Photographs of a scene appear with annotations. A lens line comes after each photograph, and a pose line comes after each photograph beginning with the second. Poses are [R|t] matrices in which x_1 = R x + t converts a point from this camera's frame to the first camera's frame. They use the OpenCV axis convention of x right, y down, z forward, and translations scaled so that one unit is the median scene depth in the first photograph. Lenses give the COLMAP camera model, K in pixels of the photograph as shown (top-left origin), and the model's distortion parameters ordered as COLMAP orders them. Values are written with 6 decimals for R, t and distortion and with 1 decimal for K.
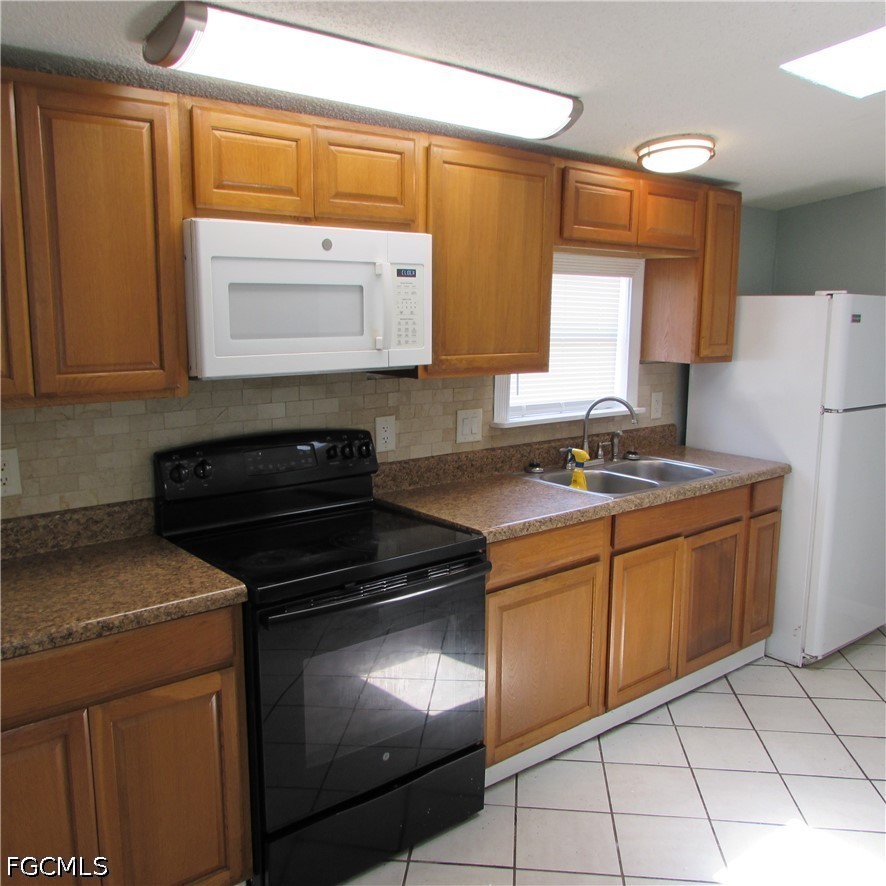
lens RADIAL K [[830.0, 0, 448.6], [0, 830.0, 438.4], [0, 0, 1]] dist [-0.031853, 0.000000]
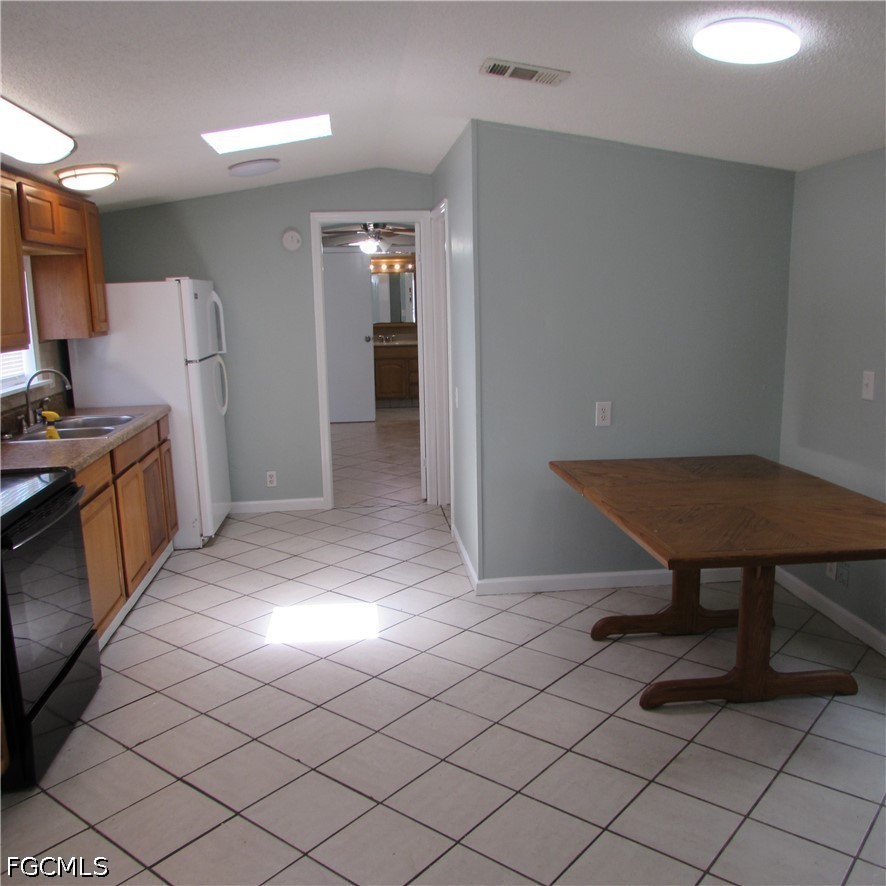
lens RADIAL K [[830.0, 0, 446.7], [0, 830.0, 437.3], [0, 0, 1]] dist [-0.031853, 0.000000]
pose [[0.549647, -0.174061, 0.817063, -0.560935], [0.165189, 0.981387, 0.097942, 0.031583], [-0.818902, 0.081136, 0.568169, -0.186198]]
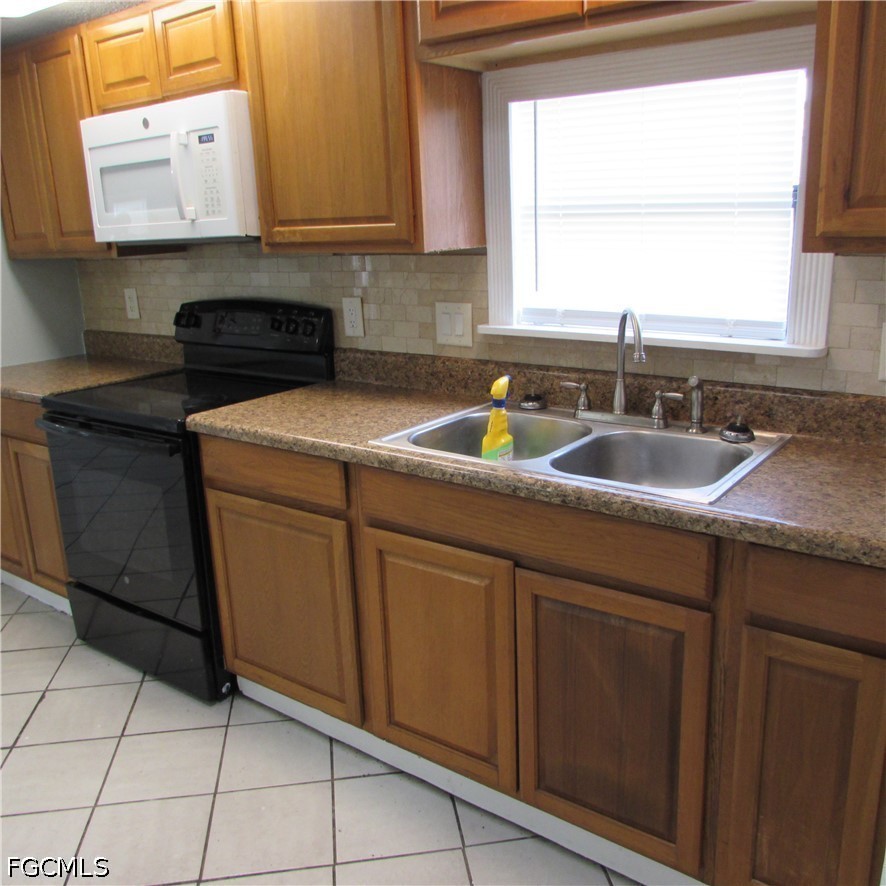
lens RADIAL K [[830.0, 0, 444.0], [0, 830.0, 436.9], [0, 0, 1]] dist [-0.031853, 0.000000]
pose [[0.237534, 0.230767, -0.943570, 0.822012], [-0.115621, 0.971183, 0.208414, -0.077490], [0.964474, 0.059591, 0.257371, 0.855415]]
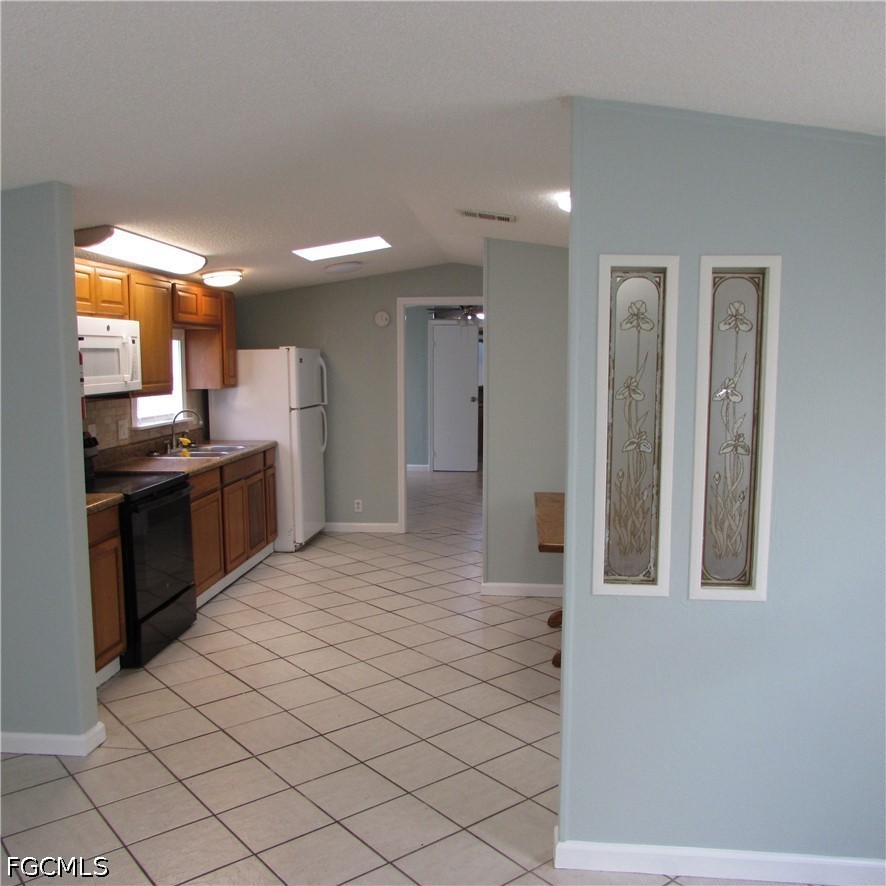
lens RADIAL K [[830.0, 0, 442.6], [0, 830.0, 431.0], [0, 0, 1]] dist [-0.031853, 0.000000]
pose [[0.709495, -0.080806, 0.700062, -0.732595], [0.128474, 0.991588, -0.015749, 0.104087], [-0.692900, 0.101114, 0.713909, -0.683153]]
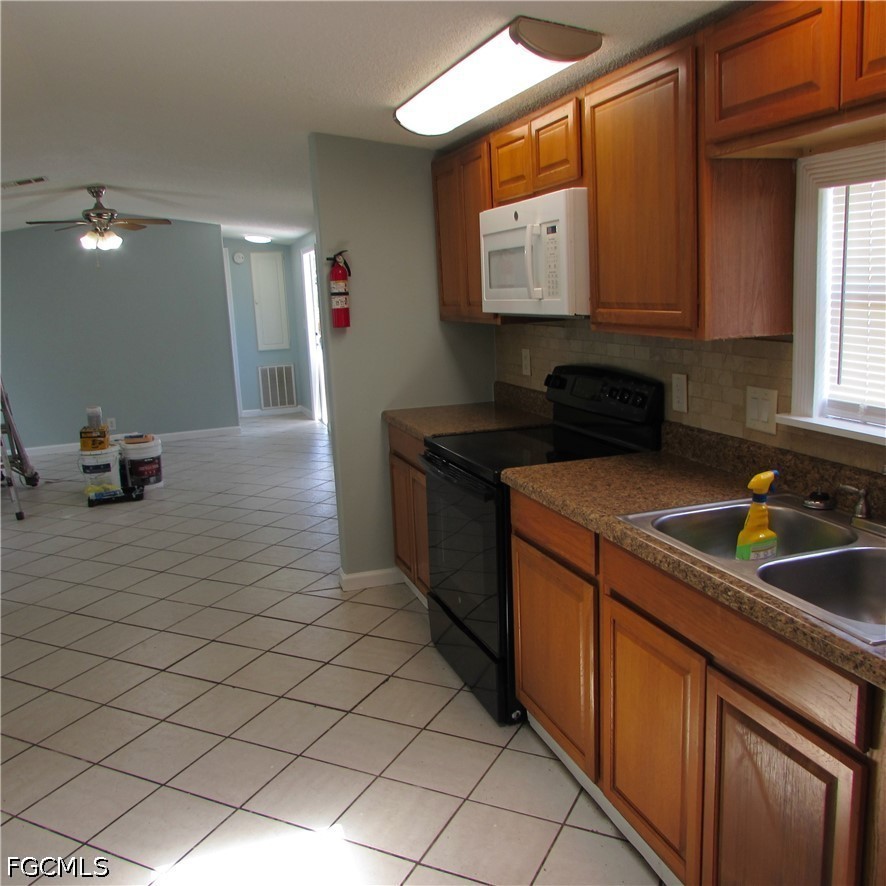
lens RADIAL K [[830.0, 0, 455.4], [0, 830.0, 438.8], [0, 0, 1]] dist [-0.031853, 0.000000]
pose [[-0.343126, 0.176163, -0.922622, 0.868533], [-0.112477, 0.967481, 0.226559, -0.136217], [0.932531, 0.181513, -0.312154, 1.047384]]
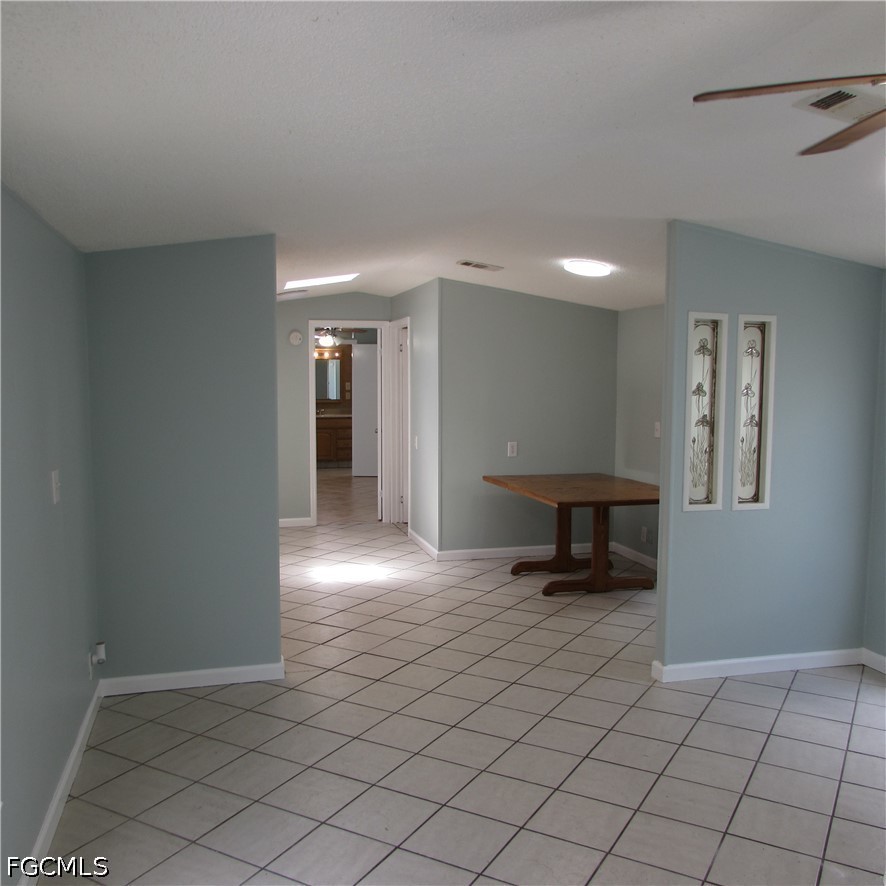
lens RADIAL K [[830.0, 0, 441.1], [0, 830.0, 439.2], [0, 0, 1]] dist [-0.031853, 0.000000]
pose [[0.418826, -0.088924, 0.903702, -1.461524], [0.154765, 0.987623, 0.025455, 0.054090], [-0.894781, 0.129200, 0.427405, -0.434539]]
